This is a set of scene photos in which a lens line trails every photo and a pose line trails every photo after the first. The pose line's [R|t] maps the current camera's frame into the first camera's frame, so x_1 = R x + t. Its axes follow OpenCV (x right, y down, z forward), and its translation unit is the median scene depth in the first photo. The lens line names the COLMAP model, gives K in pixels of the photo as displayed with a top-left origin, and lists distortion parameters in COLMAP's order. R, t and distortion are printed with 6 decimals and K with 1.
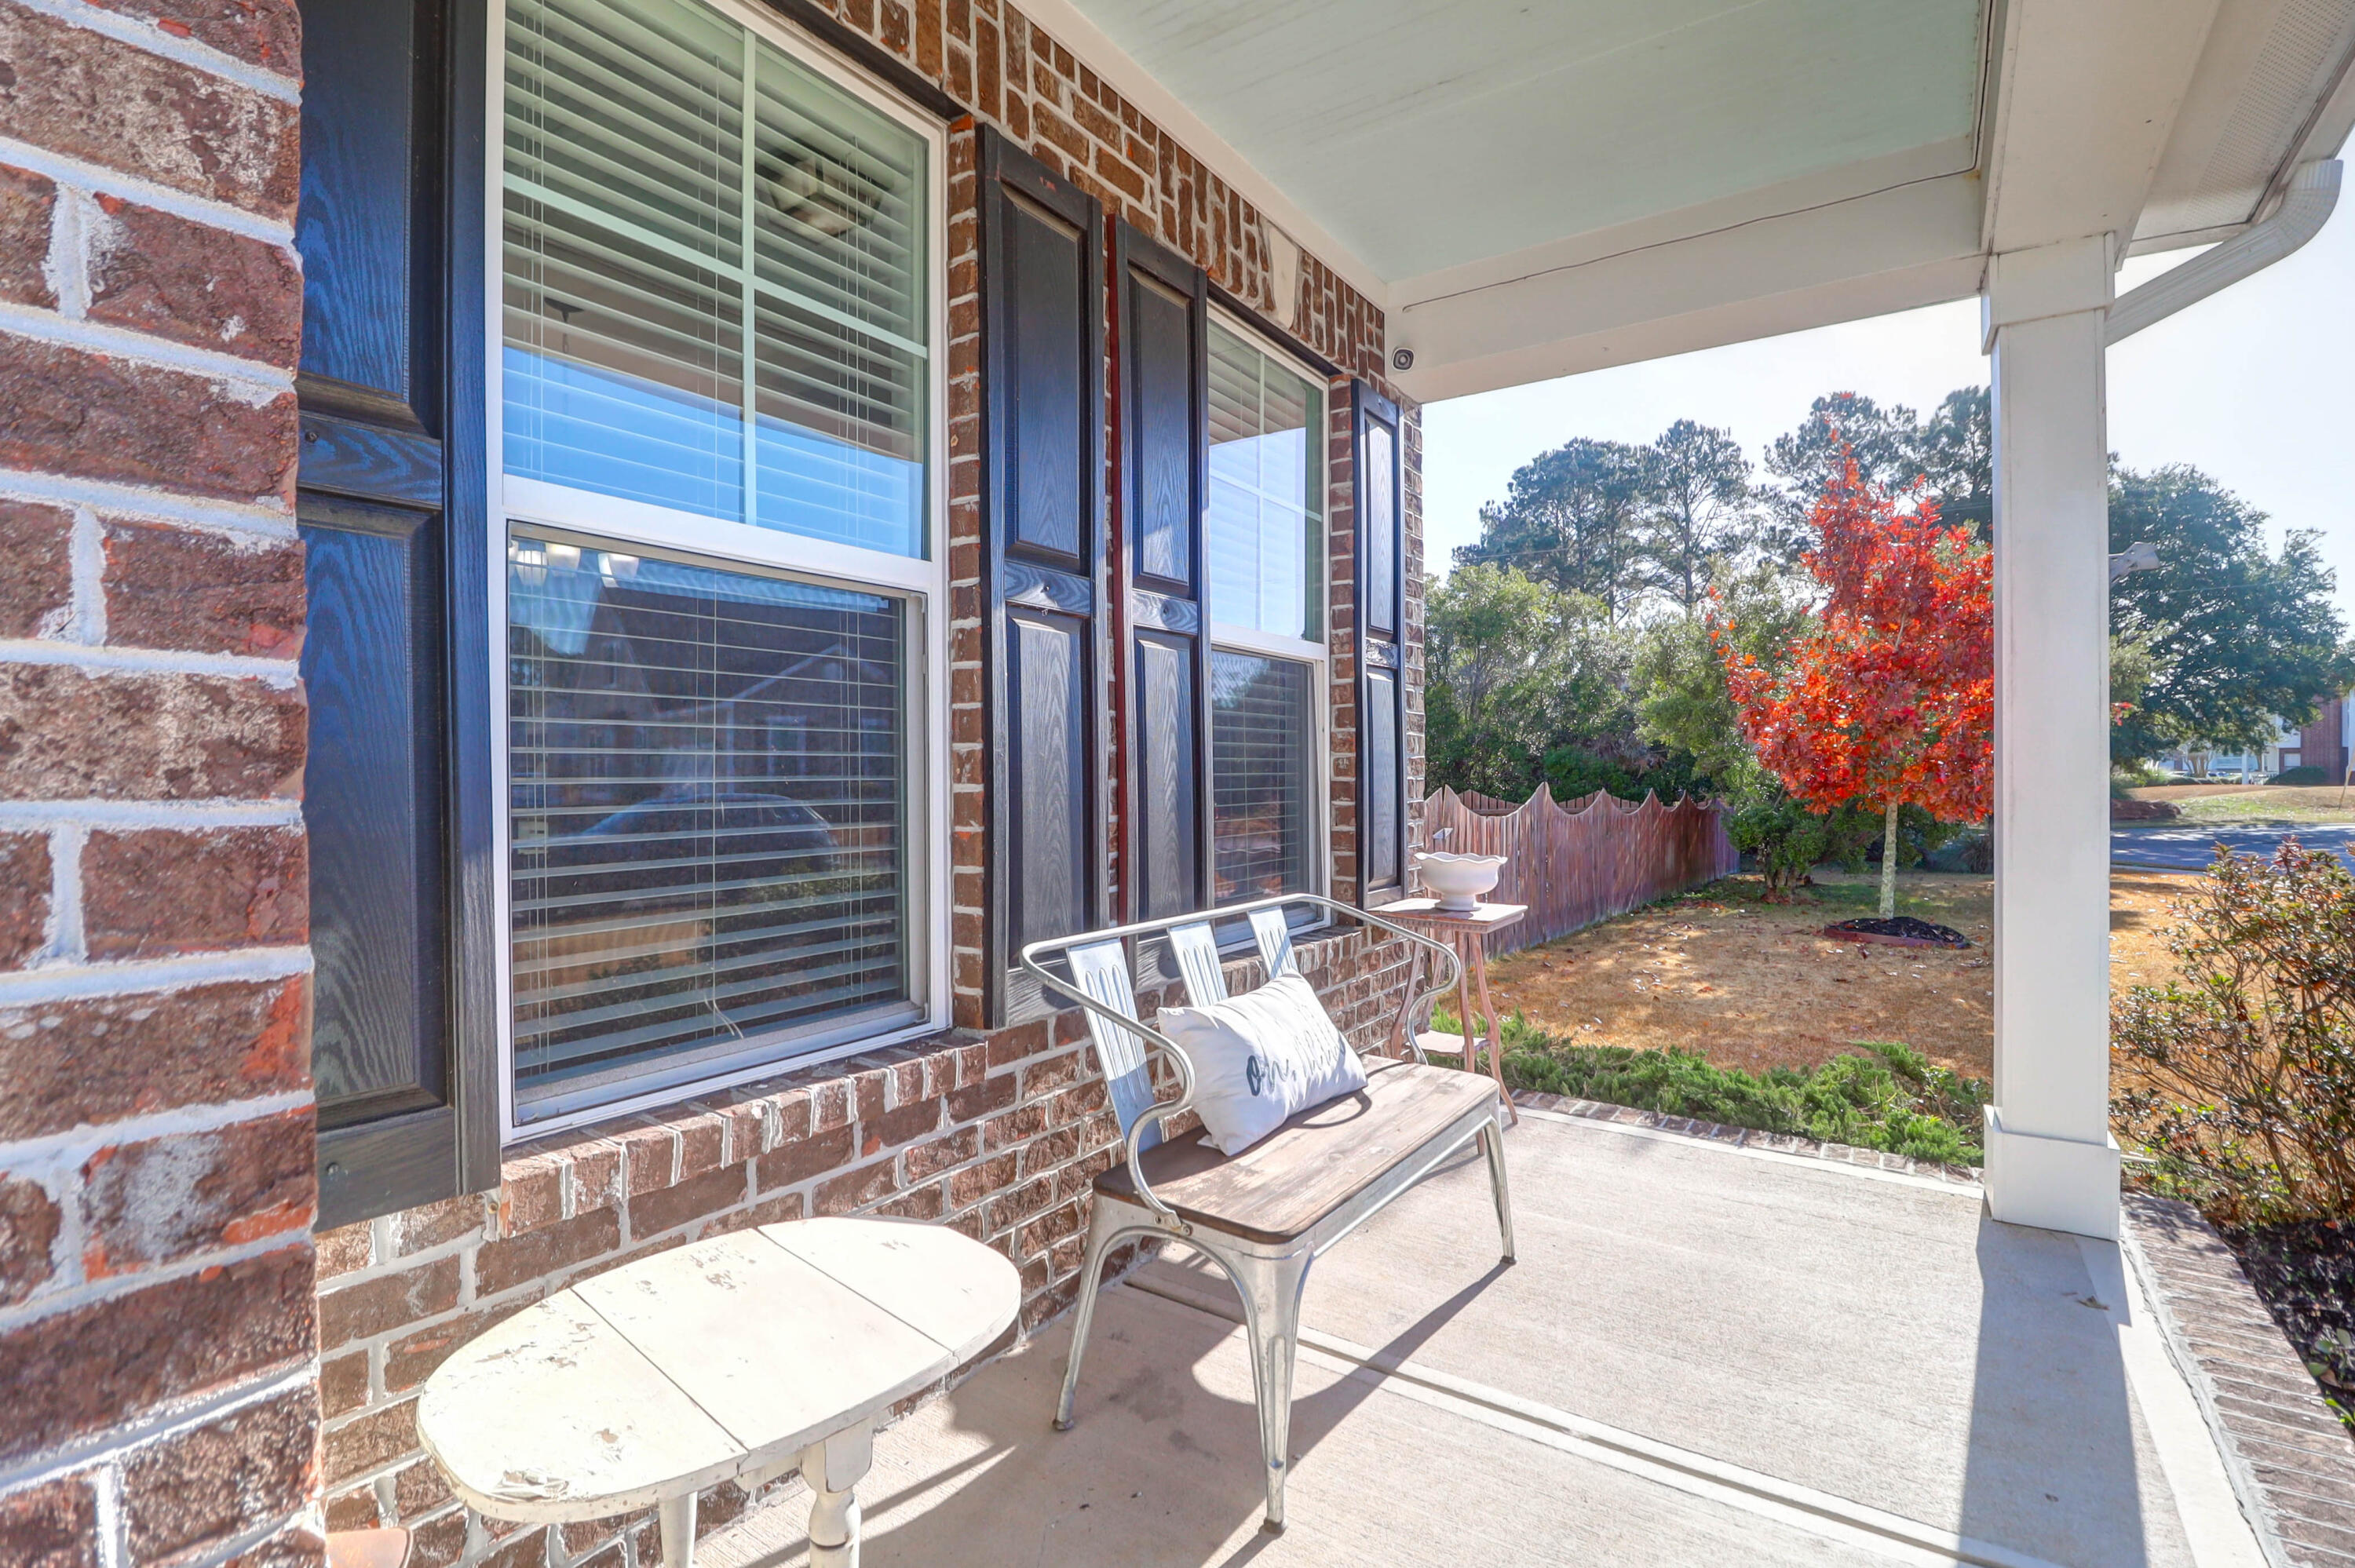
lens RADIAL K [[1103.7, 0, 1182.0], [0, 1103.7, 776.8], [0, 0, 1]] dist [-0.002924, -0.000722]
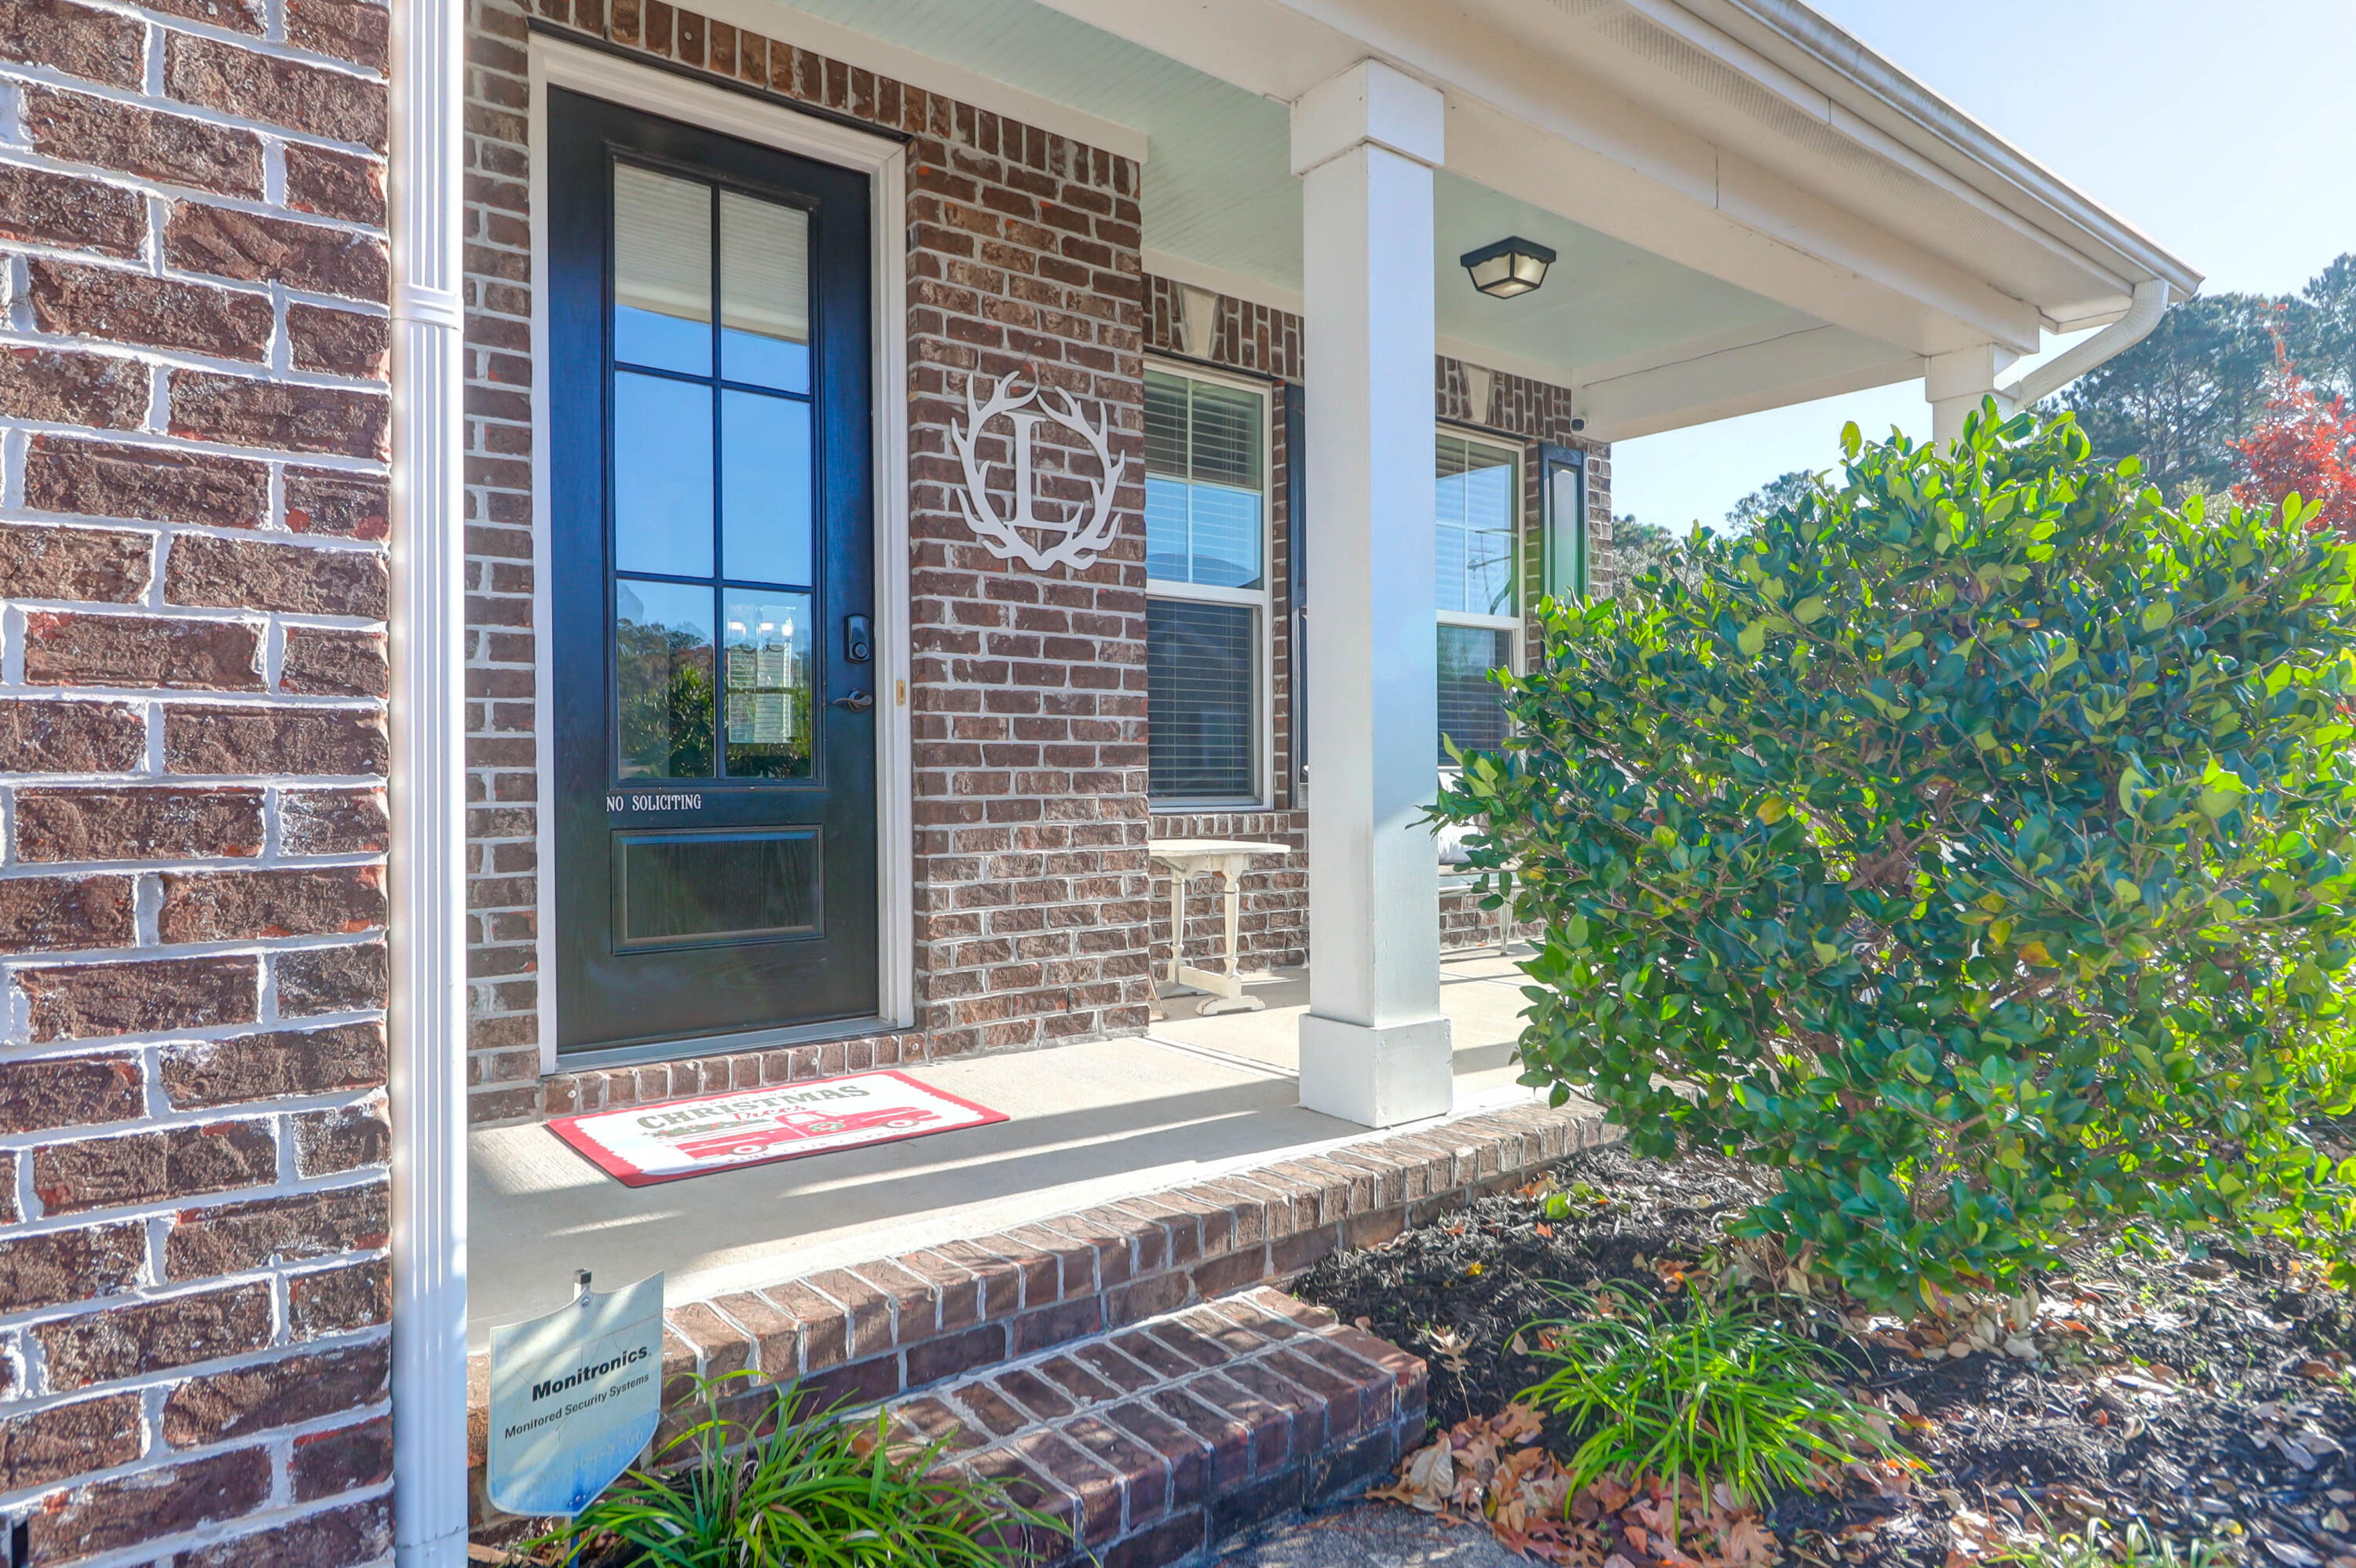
lens RADIAL K [[1375.7, 0, 1174.2], [0, 1375.7, 779.6], [0, 0, 1]] dist [-0.002031, 0.000054]
pose [[0.954648, 0.002866, -0.297724, 0.396373], [-0.002184, 0.999994, 0.002624, 0.163756], [0.297730, -0.001855, 0.954648, -1.579678]]
